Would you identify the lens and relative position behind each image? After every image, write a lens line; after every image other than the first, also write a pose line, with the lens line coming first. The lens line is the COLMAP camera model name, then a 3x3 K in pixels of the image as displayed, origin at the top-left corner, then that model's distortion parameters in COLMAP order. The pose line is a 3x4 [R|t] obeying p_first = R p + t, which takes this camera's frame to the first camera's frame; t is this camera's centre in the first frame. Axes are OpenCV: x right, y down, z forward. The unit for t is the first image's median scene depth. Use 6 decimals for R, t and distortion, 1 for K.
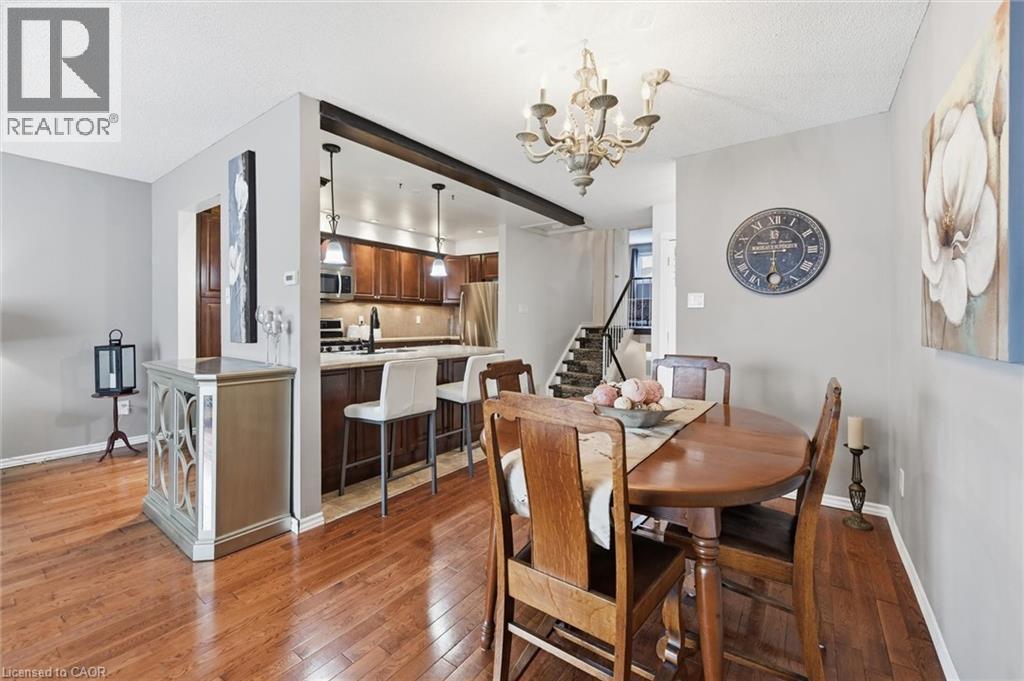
lens RADIAL K [[417.9, 0, 514.7], [0, 417.9, 320.7], [0, 0, 1]] dist [-0.000735, 0.000613]
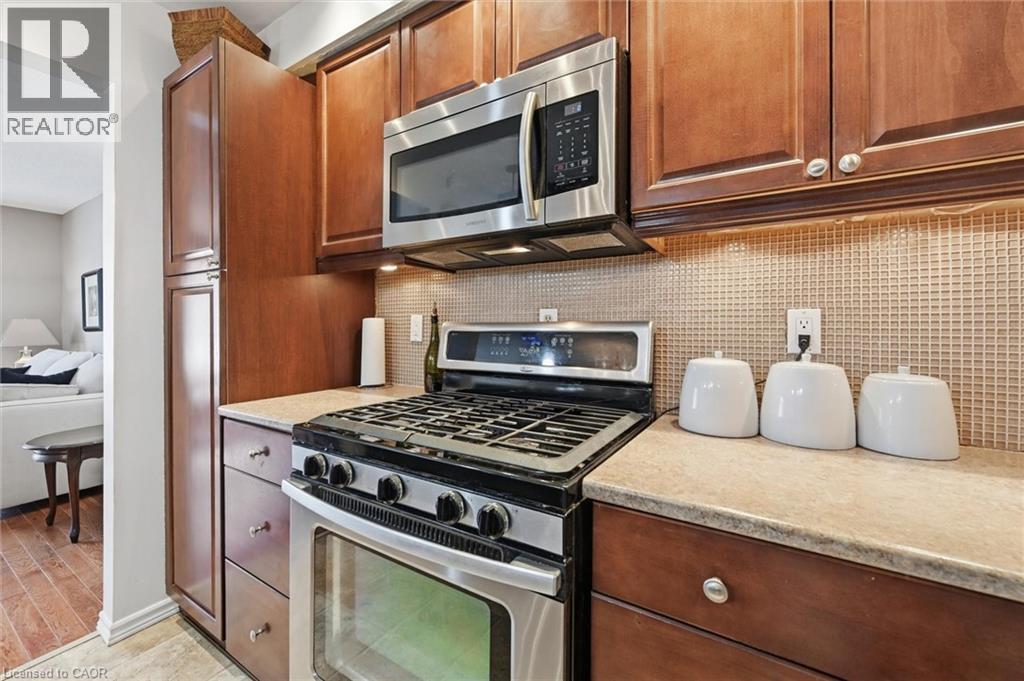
lens RADIAL K [[412.1, 0, 513.9], [0, 412.1, 326.7], [0, 0, 1]] dist [-0.002591, -0.000259]
pose [[0.065148, -0.007095, -0.997850, -0.422940], [-0.001907, 0.999972, -0.007235, -0.004134], [0.997874, 0.002375, 0.065132, 1.857553]]
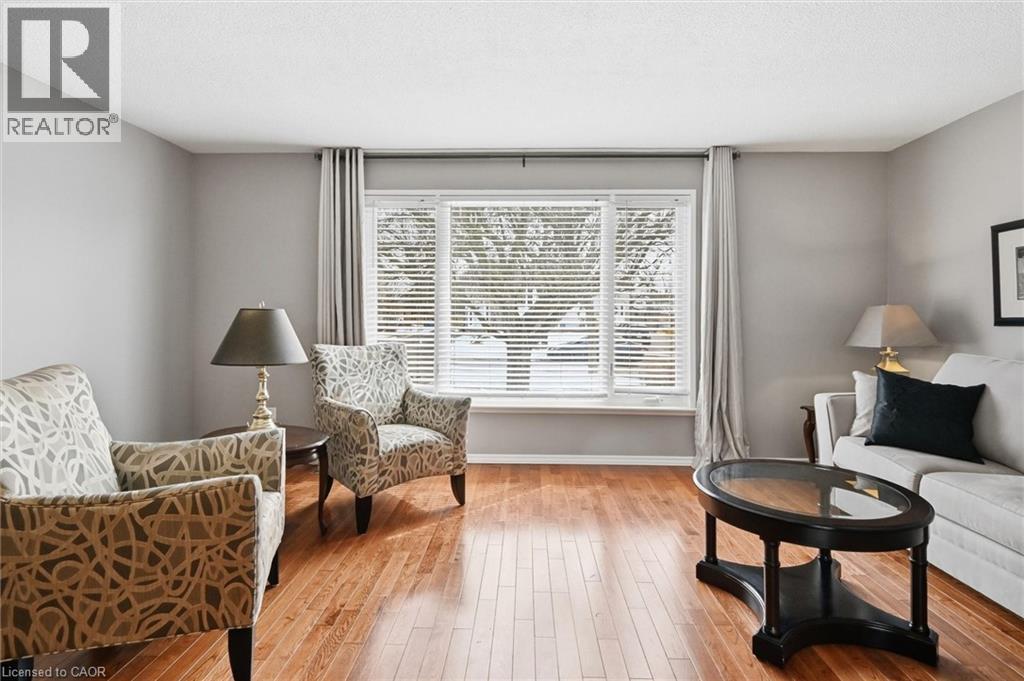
lens RADIAL K [[505.4, 0, 512.8], [0, 505.4, 313.2], [0, 0, 1]] dist [0.000611, 0.000147]
pose [[-0.830764, -0.013767, -0.556454, -0.584552], [-0.012556, 0.999903, -0.005993, -0.002298], [0.556483, 0.002008, -0.830857, 0.656342]]
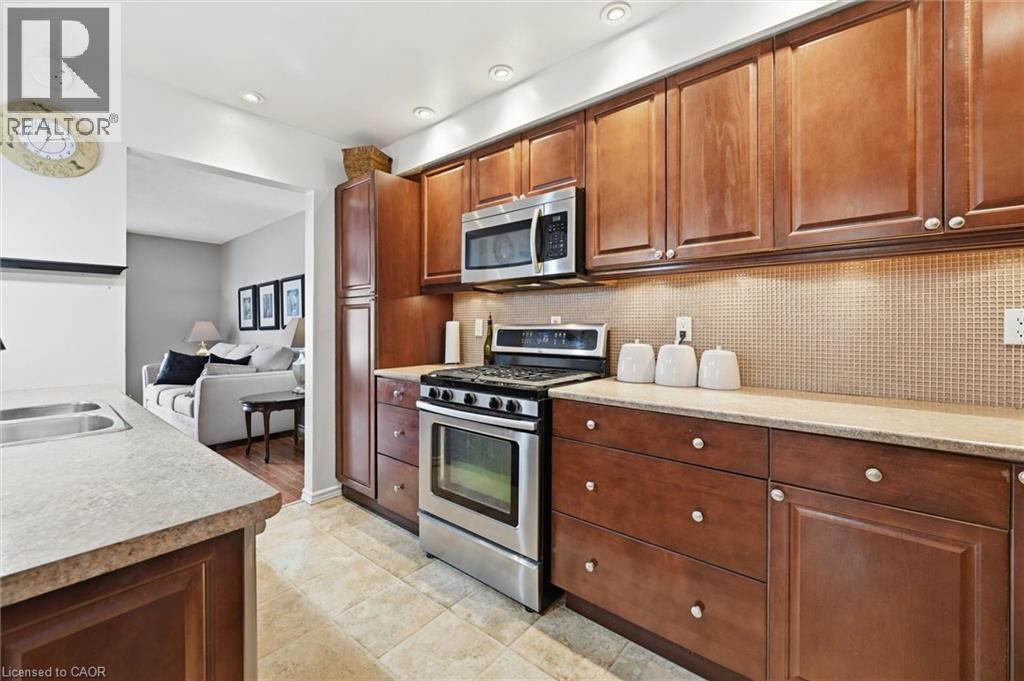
lens RADIAL K [[412.1, 0, 513.9], [0, 412.1, 326.7], [0, 0, 1]] dist [-0.002591, -0.000259]
pose [[-0.071871, -0.008900, -0.997374, -0.045473], [-0.003029, 0.999958, -0.008704, -0.000181], [0.997409, 0.002396, -0.071895, 1.910330]]
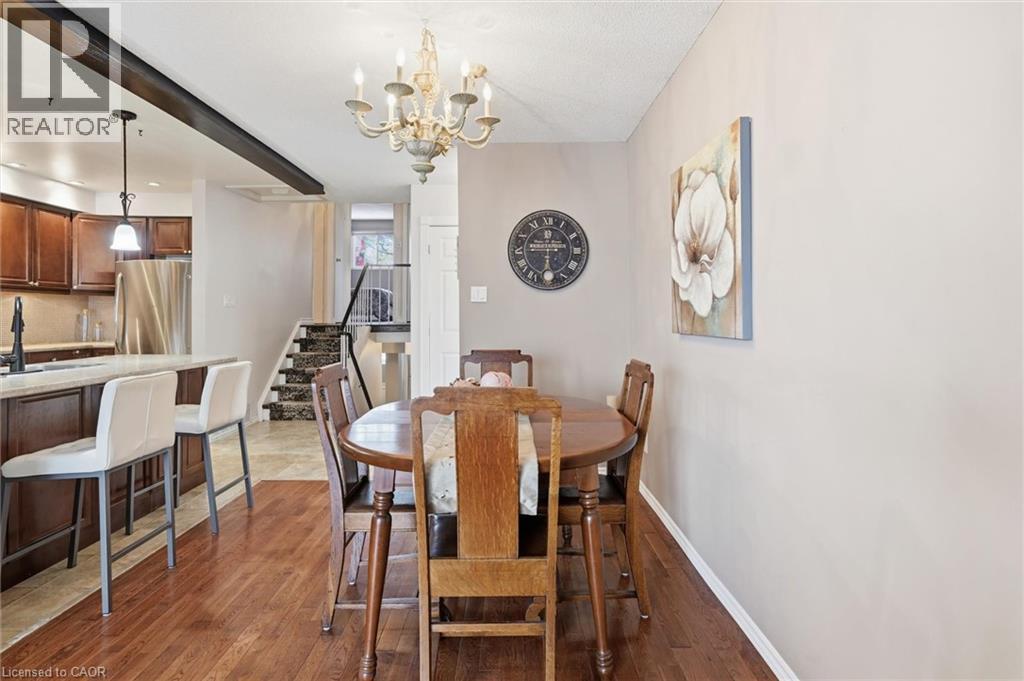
lens RADIAL K [[538.9, 0, 513.7], [0, 538.9, 307.9], [0, 0, 1]] dist [-0.001645, 0.000325]
pose [[0.809505, 0.000487, 0.587112, -0.274770], [0.007652, 0.999906, -0.011381, -0.002624], [-0.587063, 0.013706, 0.809425, -0.068140]]
